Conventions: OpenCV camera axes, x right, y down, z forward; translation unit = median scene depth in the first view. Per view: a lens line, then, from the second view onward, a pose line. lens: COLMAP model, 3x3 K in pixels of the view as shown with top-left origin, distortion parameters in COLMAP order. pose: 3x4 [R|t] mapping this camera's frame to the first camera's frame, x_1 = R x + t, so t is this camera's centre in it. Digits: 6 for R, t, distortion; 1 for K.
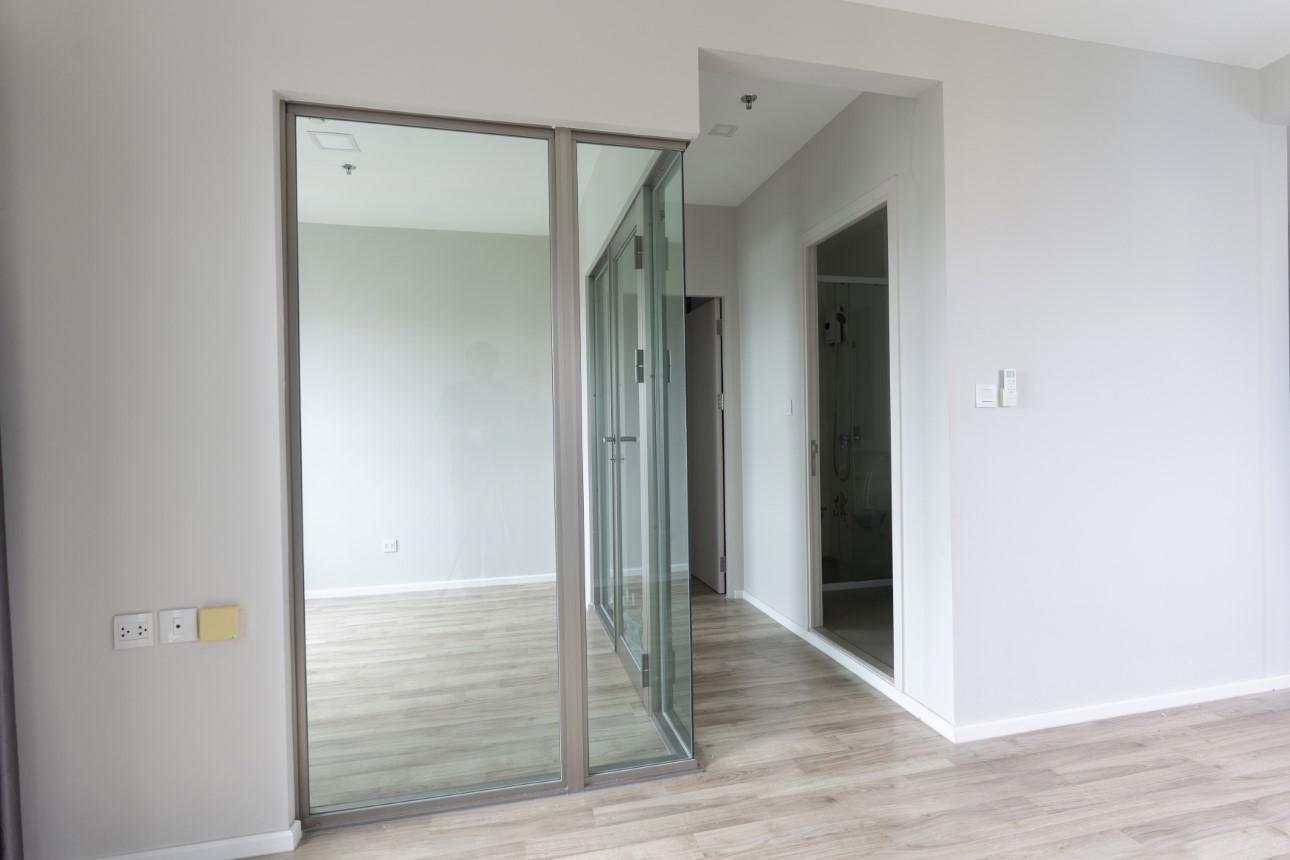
lens RADIAL K [[613.1, 0, 655.2], [0, 613.1, 429.7], [0, 0, 1]] dist [-0.003479, 0.001826]
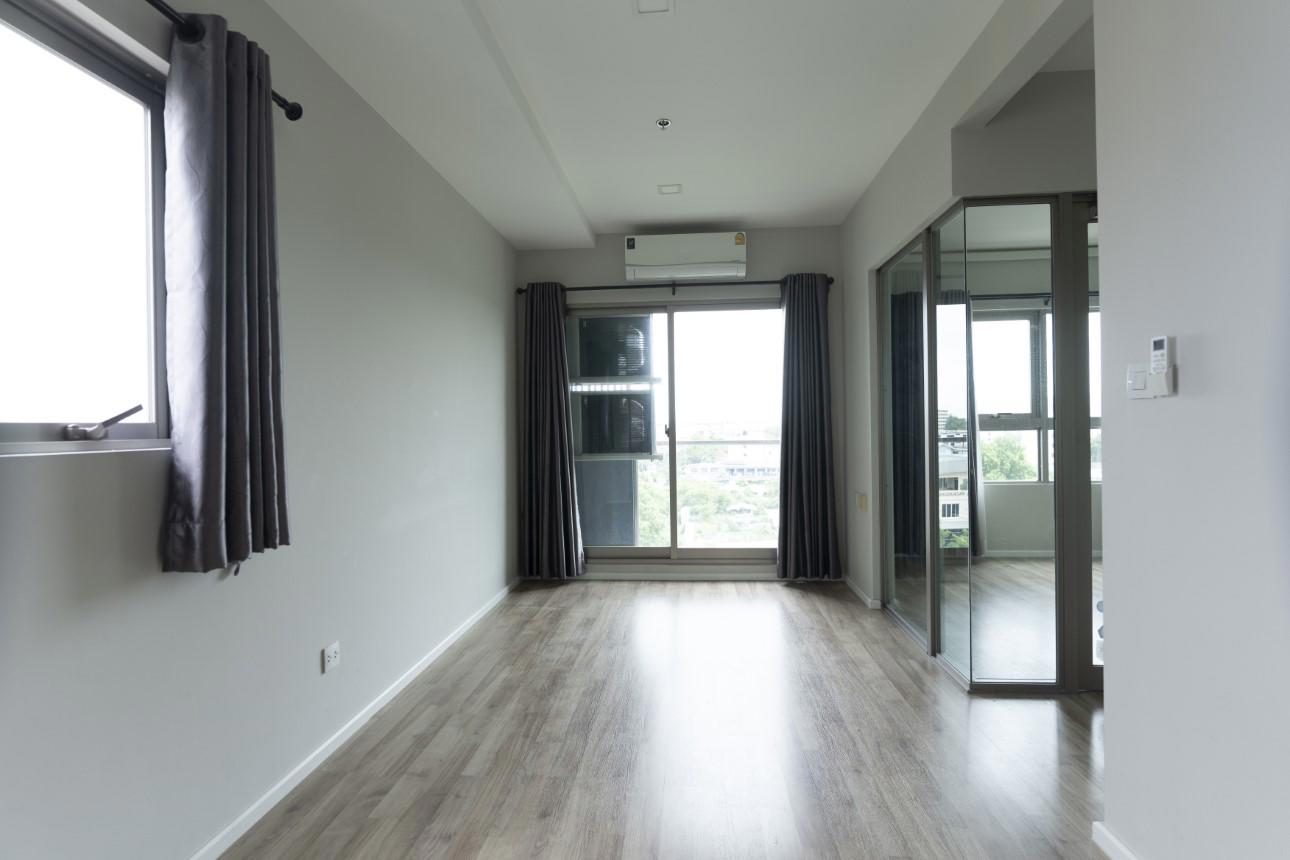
lens RADIAL K [[613.1, 0, 644.0], [0, 613.1, 429.7], [0, 0, 1]] dist [-0.003479, 0.001826]
pose [[-0.318029, 0.024402, -0.947767, 1.368956], [0.017161, 0.999653, 0.019980, -0.023049], [0.947926, -0.009910, -0.318337, 0.712192]]
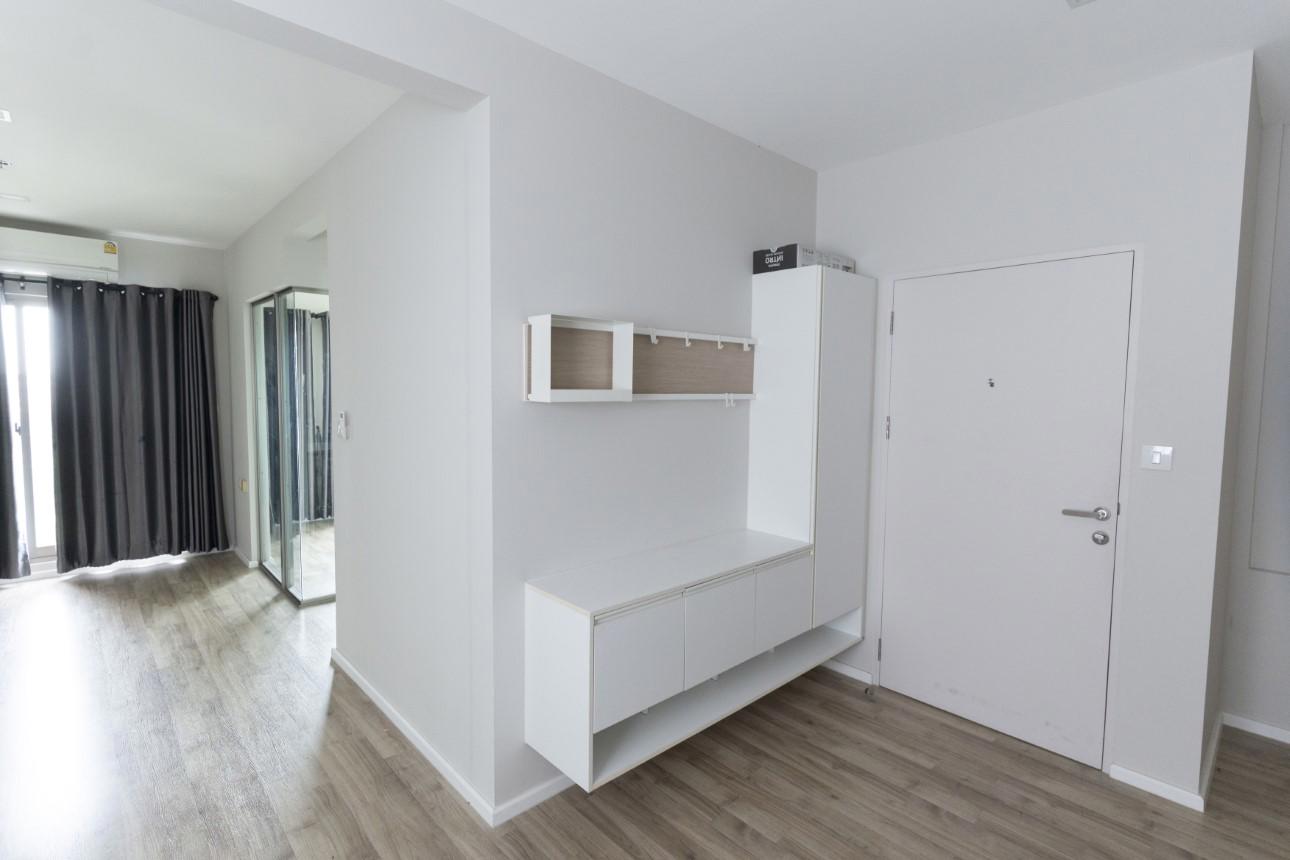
lens RADIAL K [[620.0, 0, 650.0], [0, 620.0, 424.6], [0, 0, 1]] dist [0.003300, 0.001389]
pose [[0.483331, 0.078624, -0.871900, 2.161903], [-0.022207, 0.996739, 0.077571, -0.199317], [0.875156, -0.018130, 0.483501, 0.954141]]
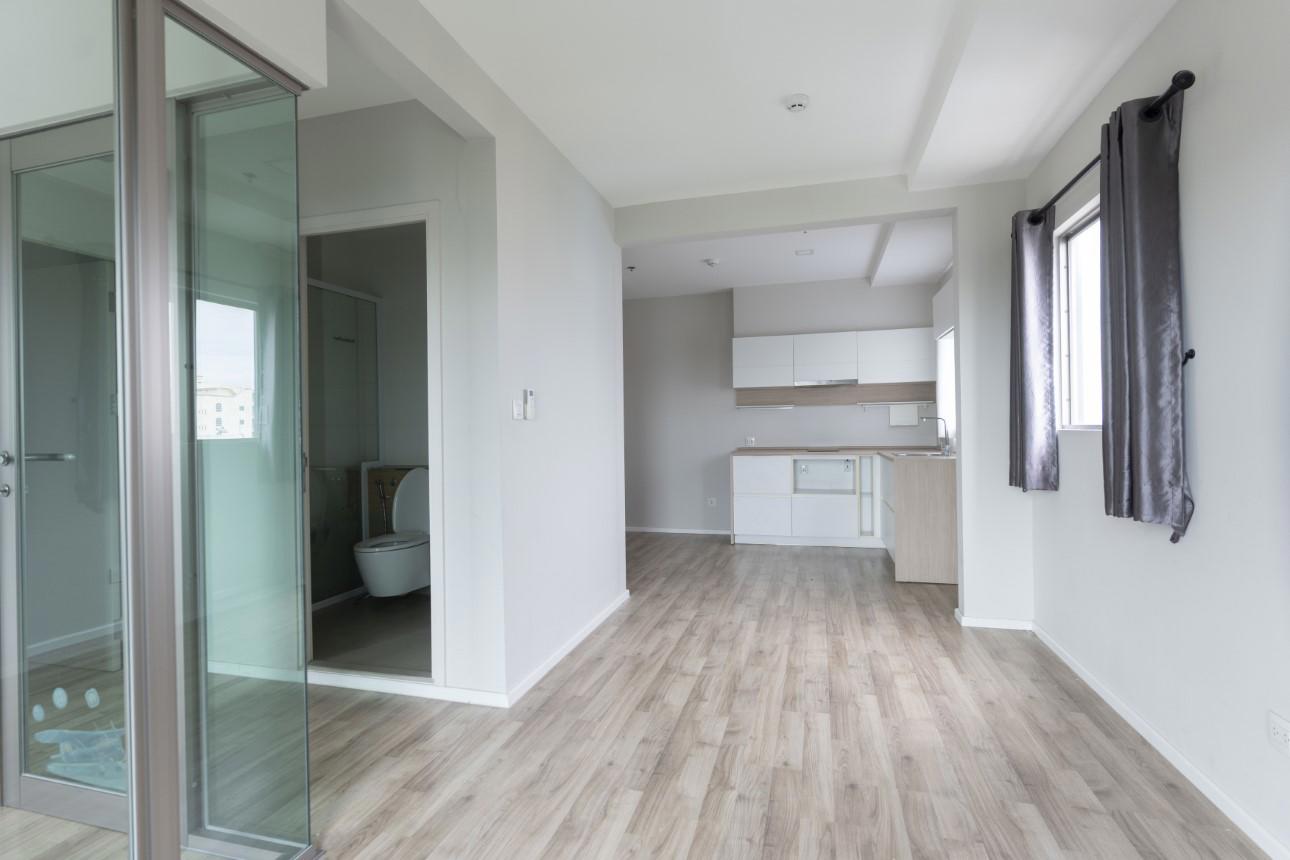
lens RADIAL K [[613.1, 0, 640.7], [0, 613.1, 432.7], [0, 0, 1]] dist [-0.003479, 0.001826]
pose [[0.497023, 0.004208, 0.867727, -0.396002], [0.011164, 0.999874, -0.011243, 0.005885], [-0.867666, 0.015275, 0.496913, 0.196814]]
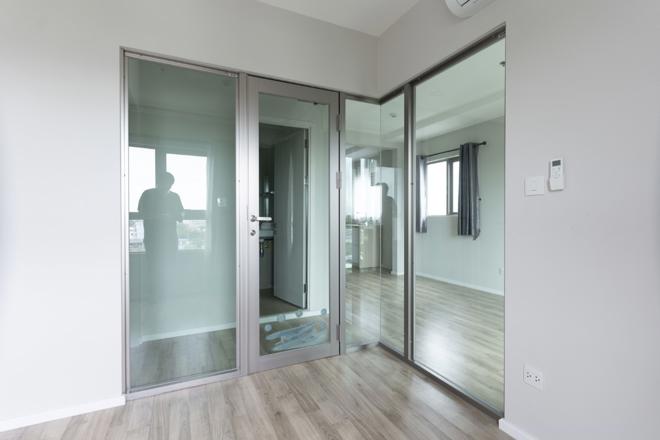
lens RADIAL K [[317.2, 0, 325.1], [0, 317.2, 222.6], [0, 0, 1]] dist [0.003300, 0.001389]
pose [[-0.197554, -0.003097, 0.980287, -1.128946], [0.005677, 0.999975, 0.004304, 0.032939], [-0.980276, 0.006415, -0.197531, 1.391117]]
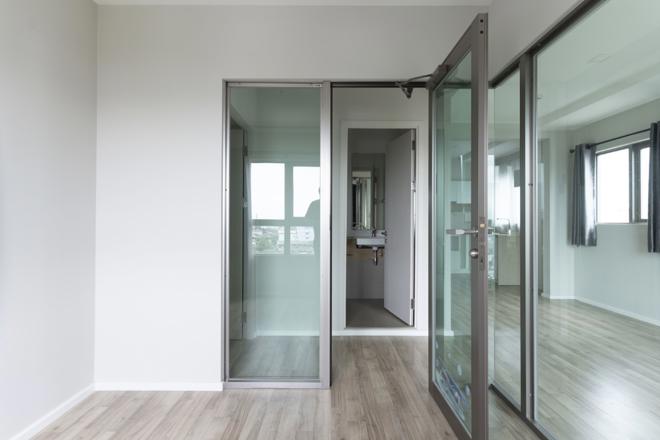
lens RADIAL K [[317.2, 0, 330.0], [0, 317.2, 219.8], [0, 0, 1]] dist [0.003300, 0.001389]
pose [[0.249457, 0.020381, 0.968171, -1.038908], [-0.004222, 0.999792, -0.019959, 0.015726], [-0.968377, 0.000892, 0.249491, 1.155529]]
